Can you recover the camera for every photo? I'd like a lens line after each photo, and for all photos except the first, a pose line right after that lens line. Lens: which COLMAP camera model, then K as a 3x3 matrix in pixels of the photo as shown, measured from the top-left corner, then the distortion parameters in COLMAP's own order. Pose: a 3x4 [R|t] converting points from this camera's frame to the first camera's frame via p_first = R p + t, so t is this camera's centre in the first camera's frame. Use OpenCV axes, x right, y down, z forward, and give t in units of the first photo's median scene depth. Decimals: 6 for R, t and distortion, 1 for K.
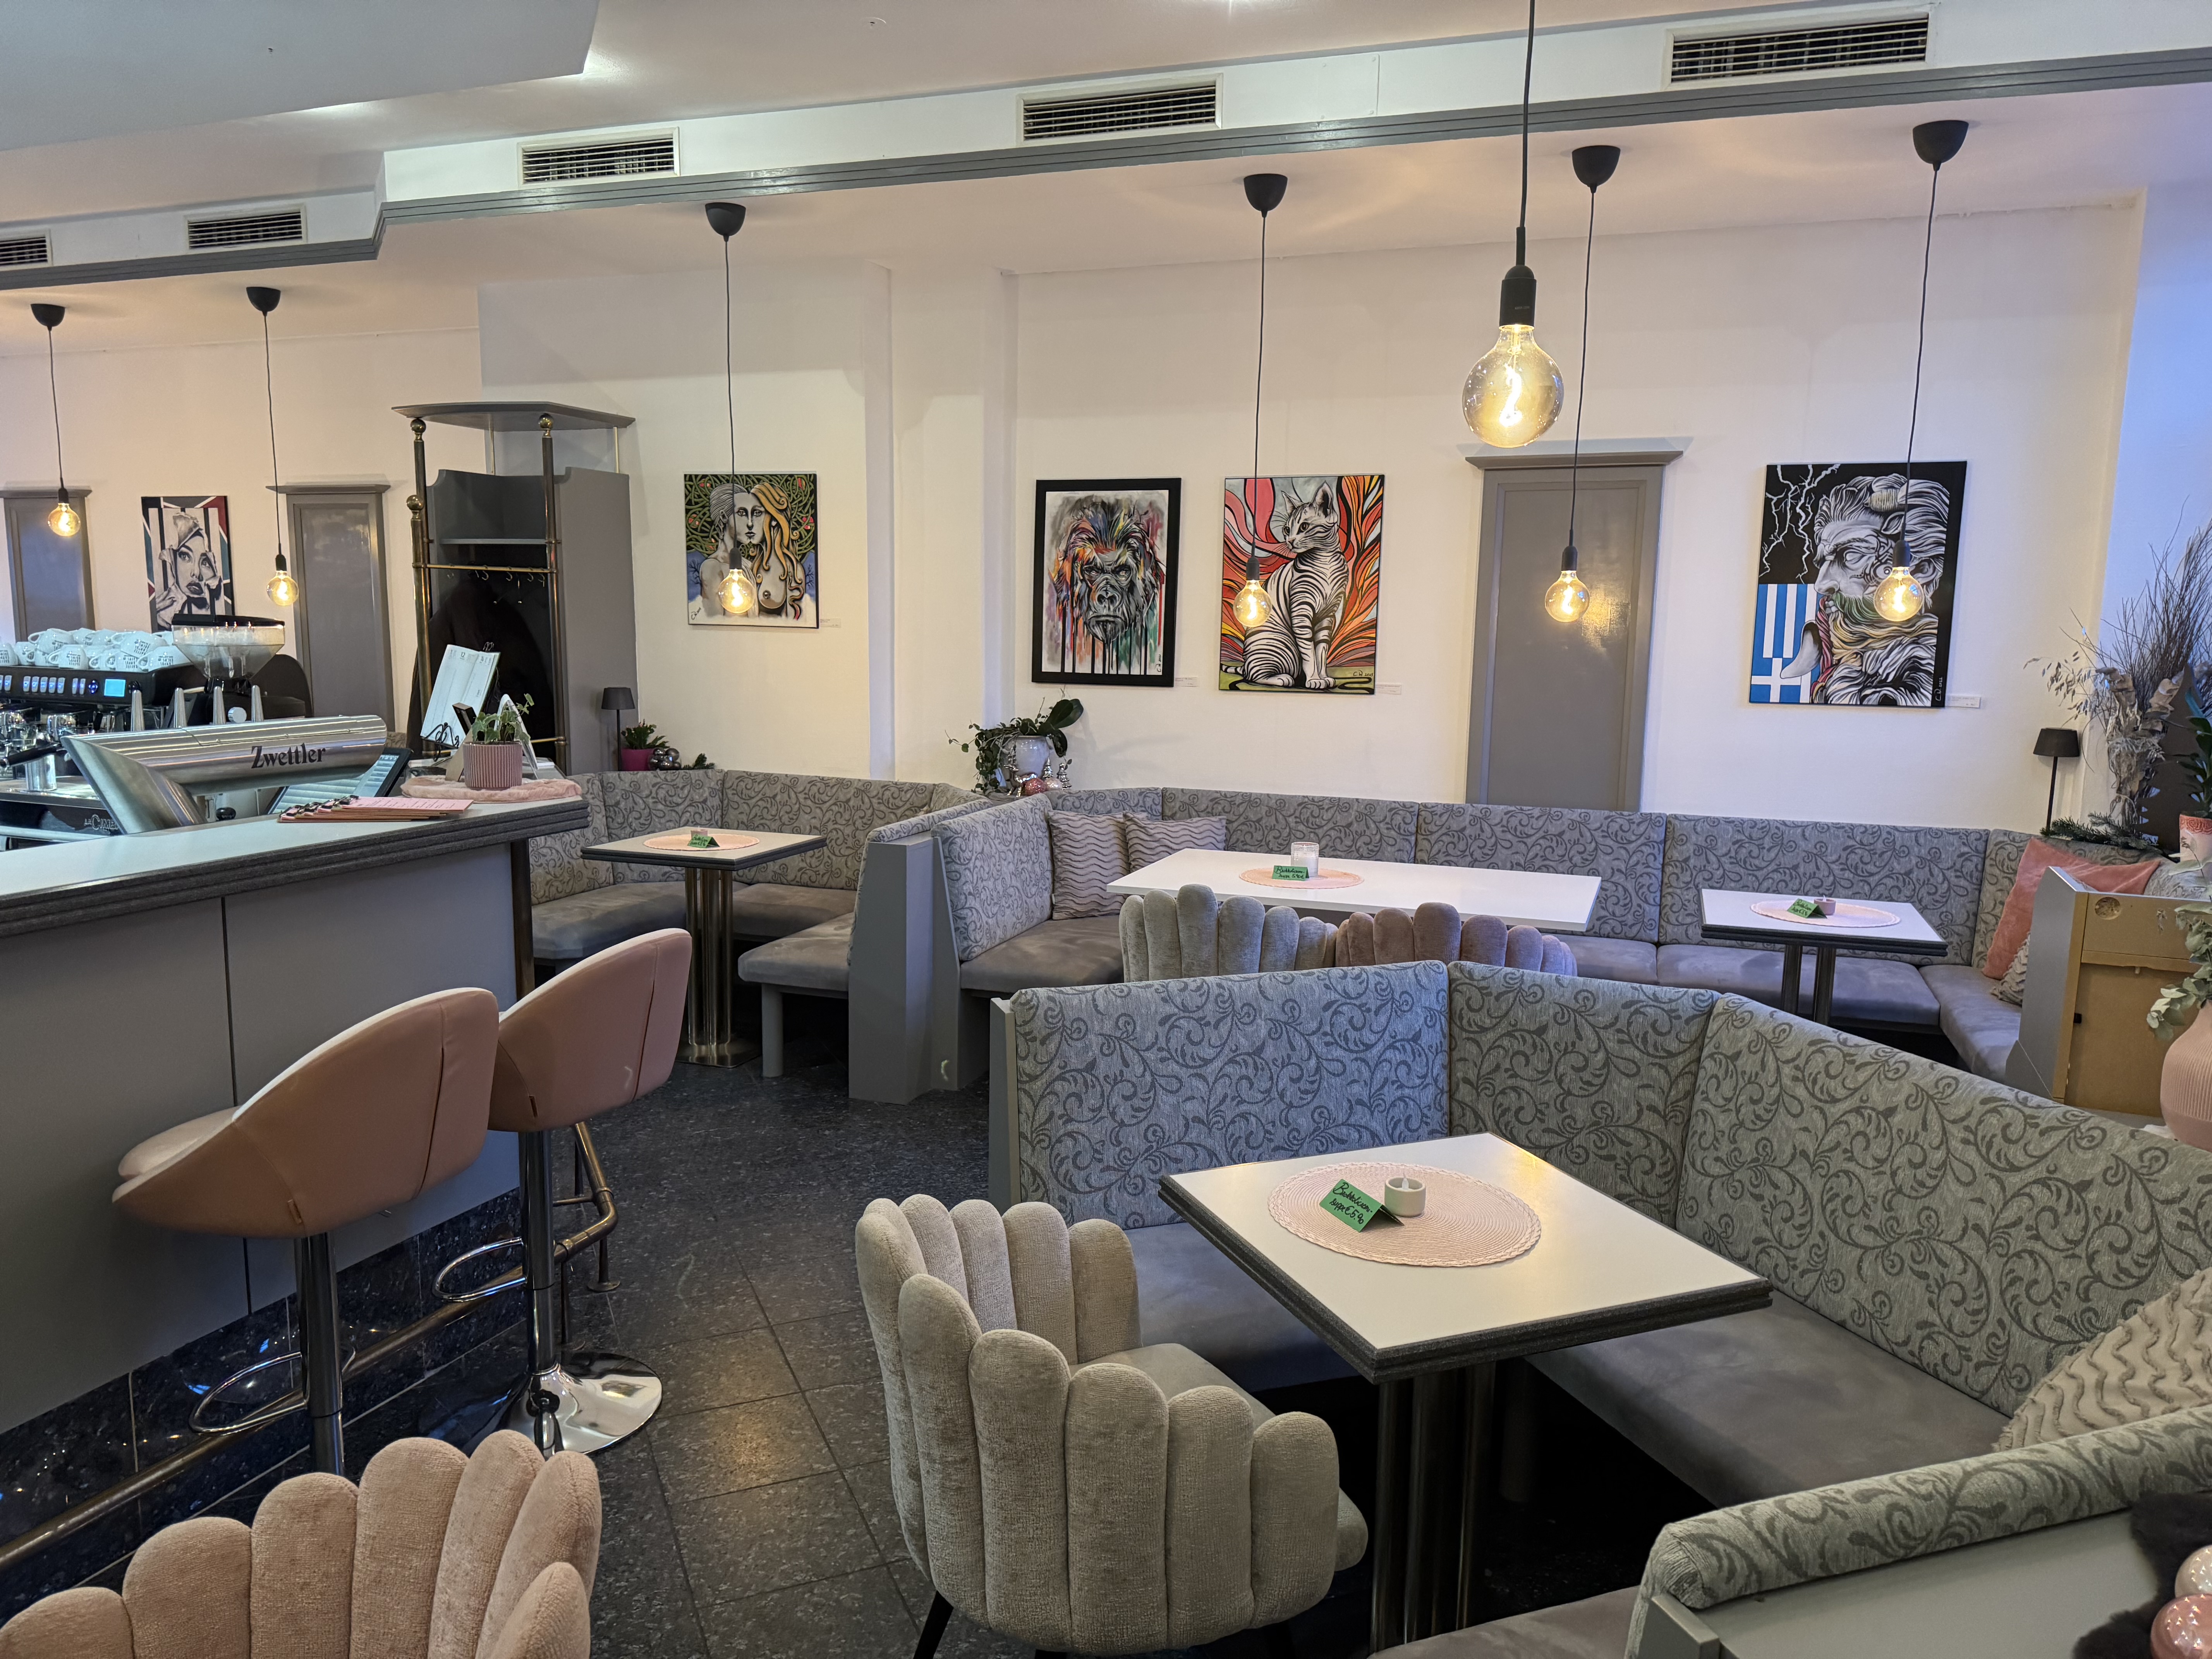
lens RADIAL K [[1522.4, 0, 1102.6], [0, 1522.4, 838.6], [0, 0, 1]] dist [-0.003461, -0.009102]
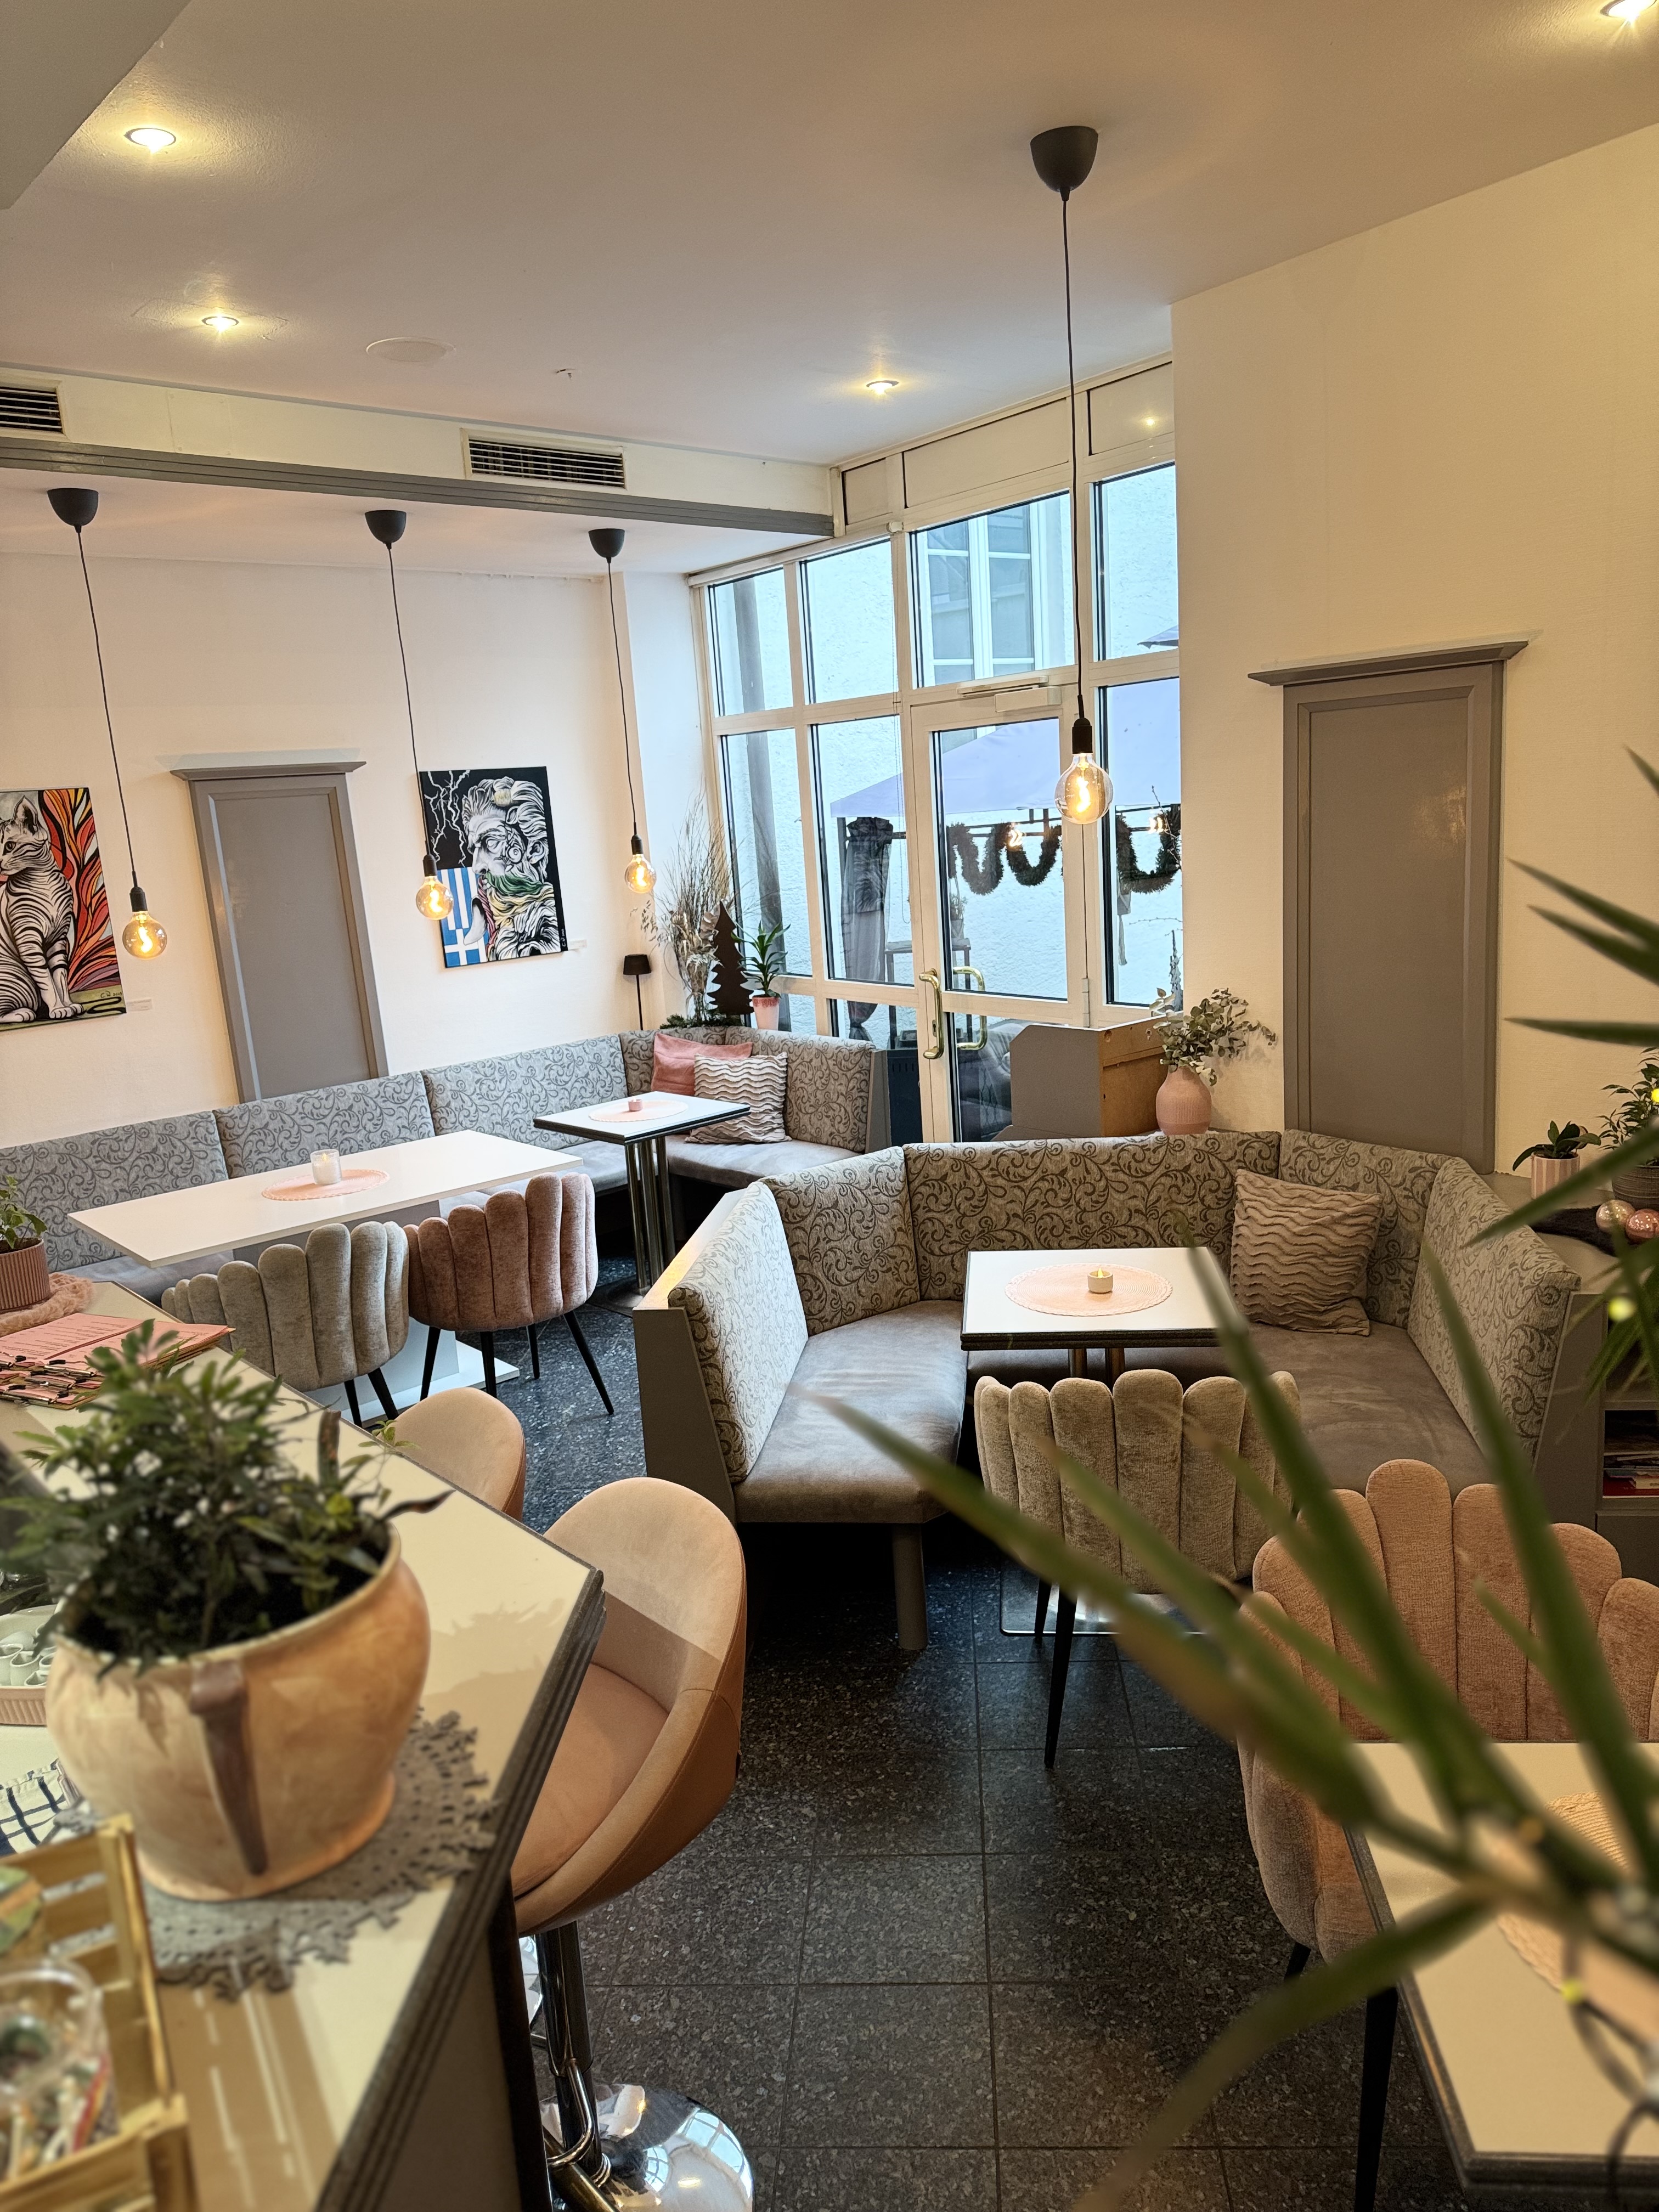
lens RADIAL K [[1522.4, 0, 828.2], [0, 1522.4, 1101.1], [0, 0, 1]] dist [-0.003461, -0.009102]
pose [[0.460240, -0.210015, 0.862596, -0.508508], [0.200207, 0.971141, 0.129621, -0.084244], [-0.864925, 0.113041, 0.489005, 0.161988]]
